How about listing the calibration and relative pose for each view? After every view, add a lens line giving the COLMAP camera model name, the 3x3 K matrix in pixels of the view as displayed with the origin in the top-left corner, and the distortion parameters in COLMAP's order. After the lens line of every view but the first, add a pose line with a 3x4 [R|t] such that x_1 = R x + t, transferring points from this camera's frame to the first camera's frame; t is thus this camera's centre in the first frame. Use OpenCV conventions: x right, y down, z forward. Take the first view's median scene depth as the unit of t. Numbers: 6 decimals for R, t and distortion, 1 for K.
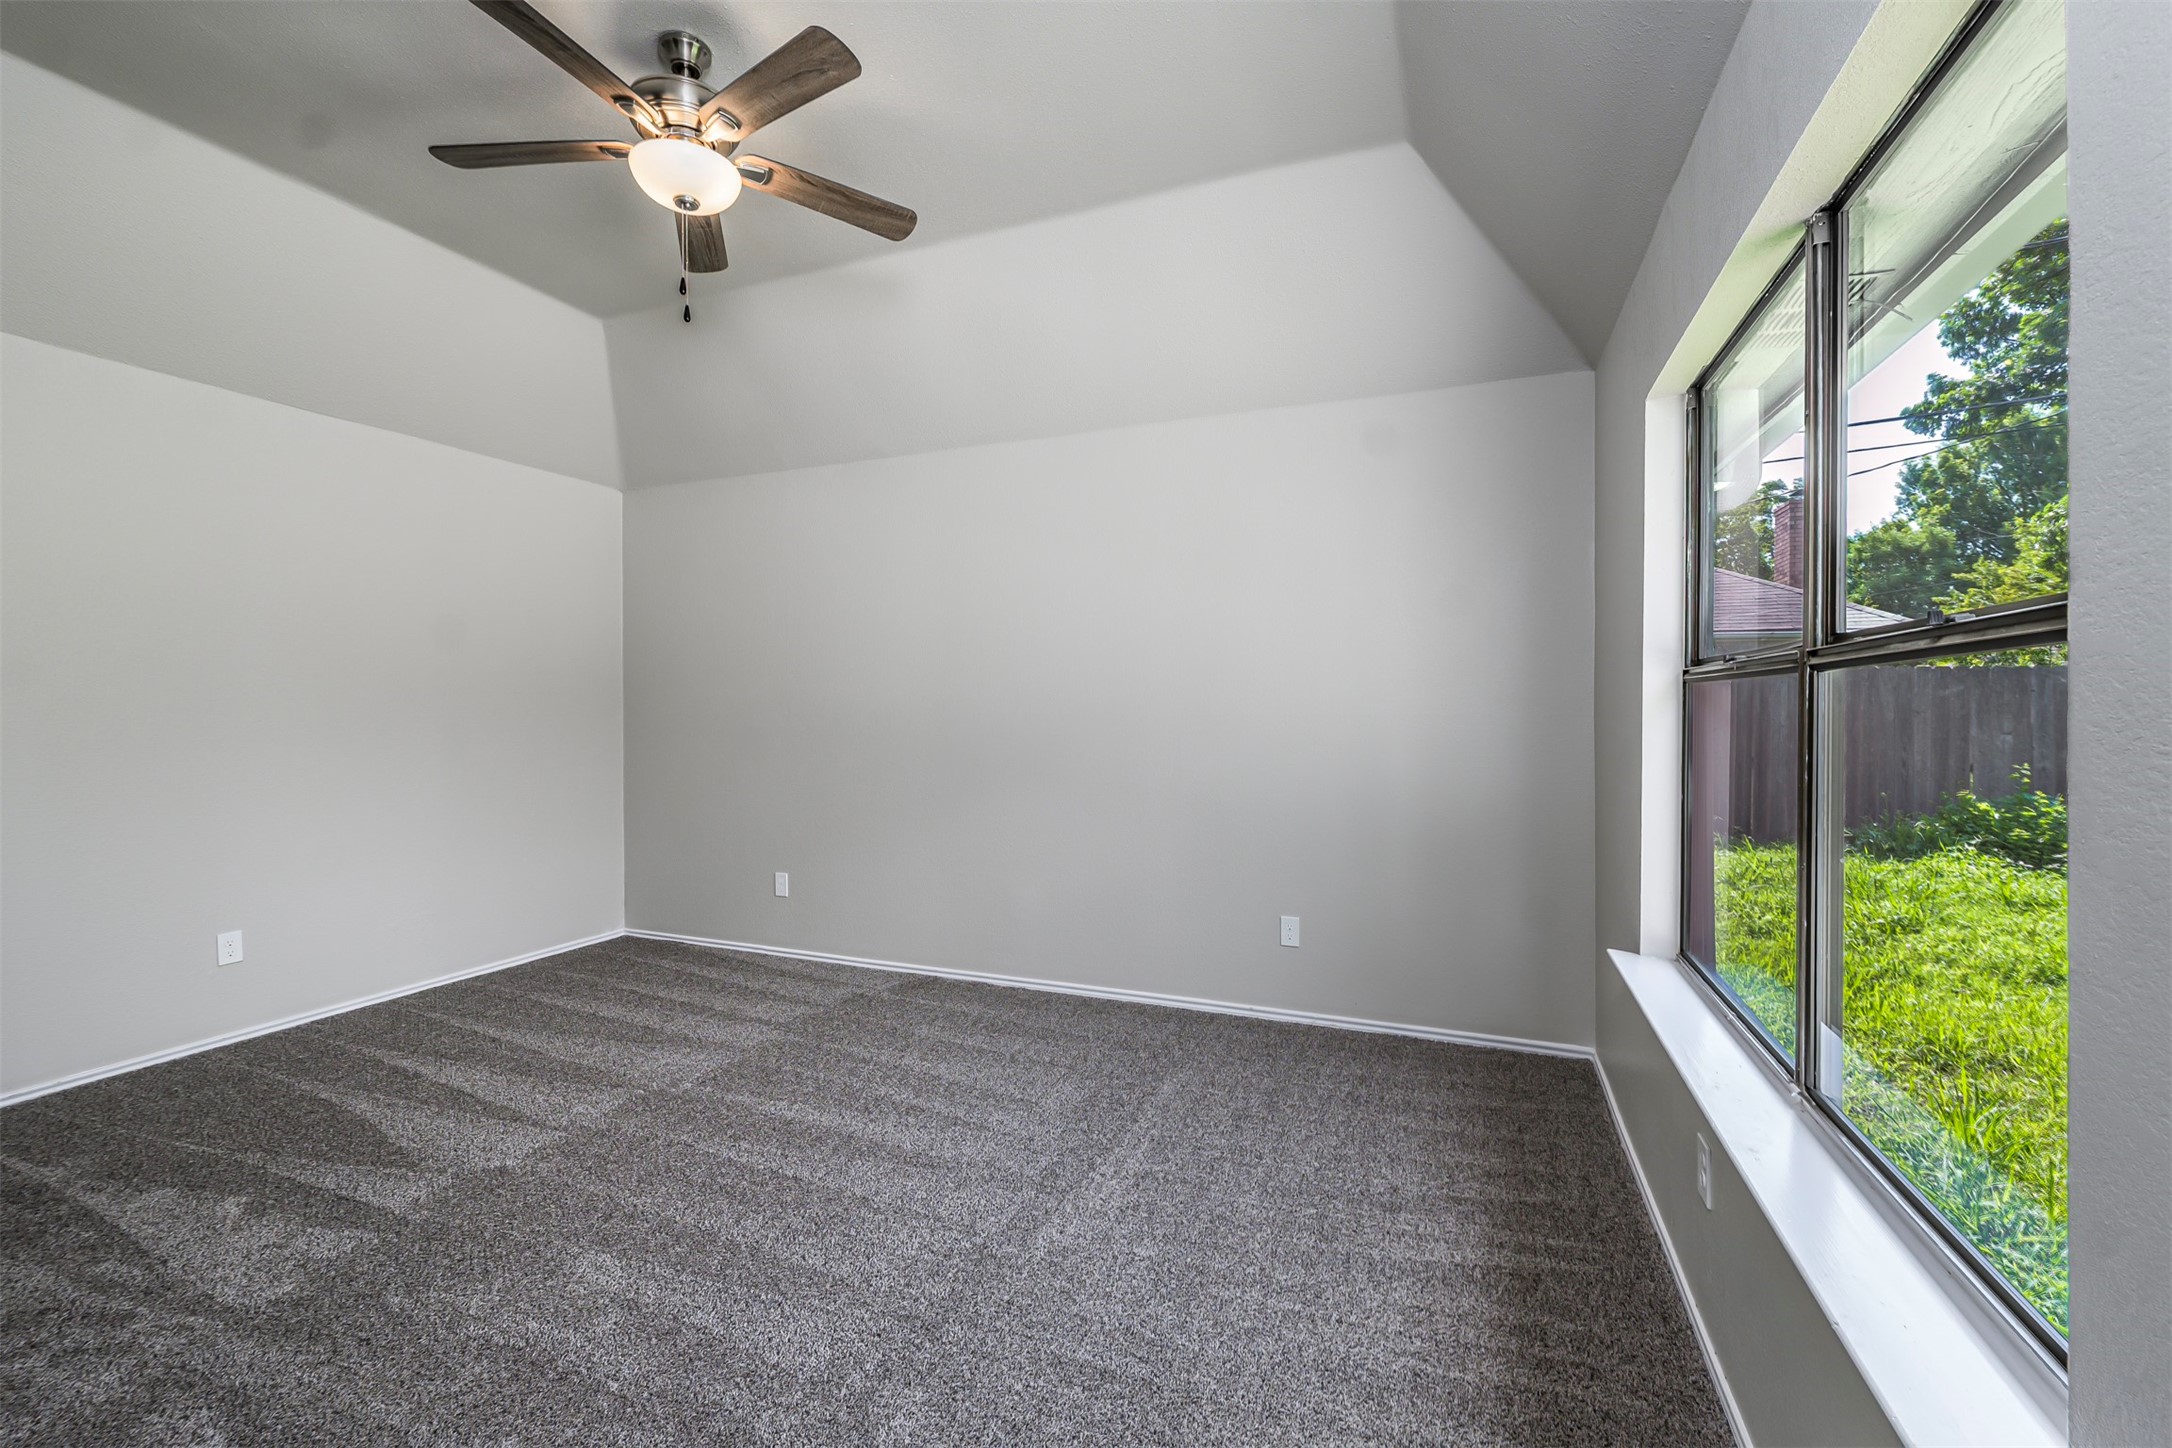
lens RADIAL K [[903.0, 0, 1087.3], [0, 903.0, 711.0], [0, 0, 1]] dist [0.002558, -0.000369]
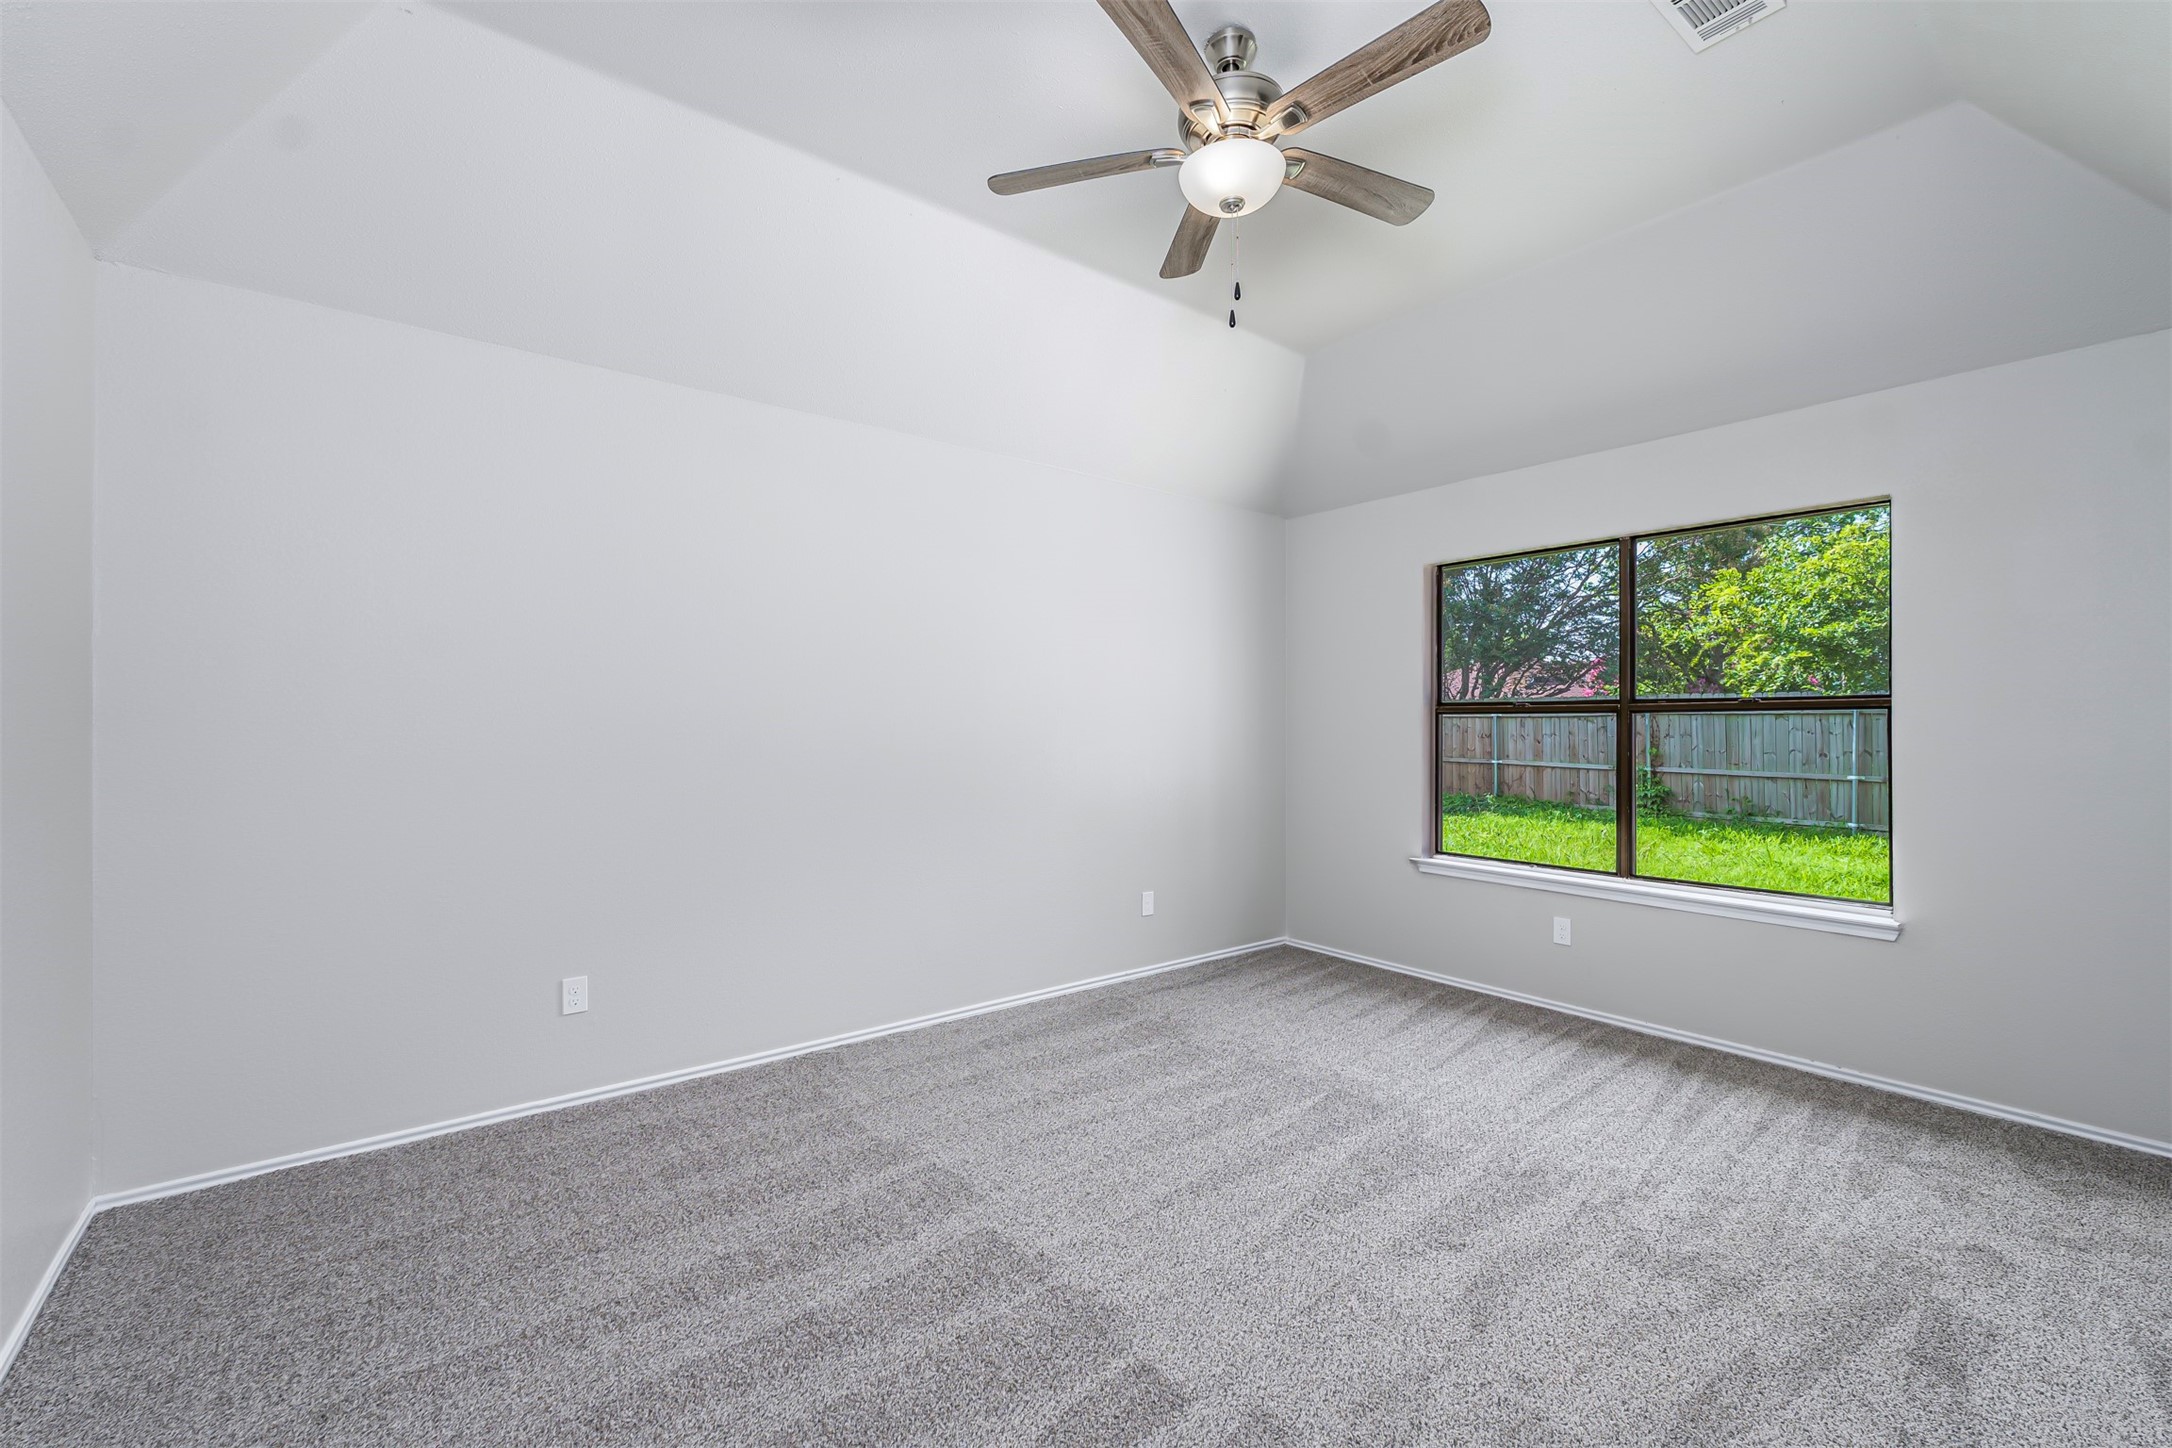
lens RADIAL K [[903.0, 0, 1087.2], [0, 903.0, 723.7], [0, 0, 1]] dist [0.002558, -0.000369]
pose [[0.506528, 0.006896, 0.862196, -0.947350], [0.011452, 0.999826, -0.014724, 0.012049], [-0.862147, 0.017333, 0.506361, 0.453061]]
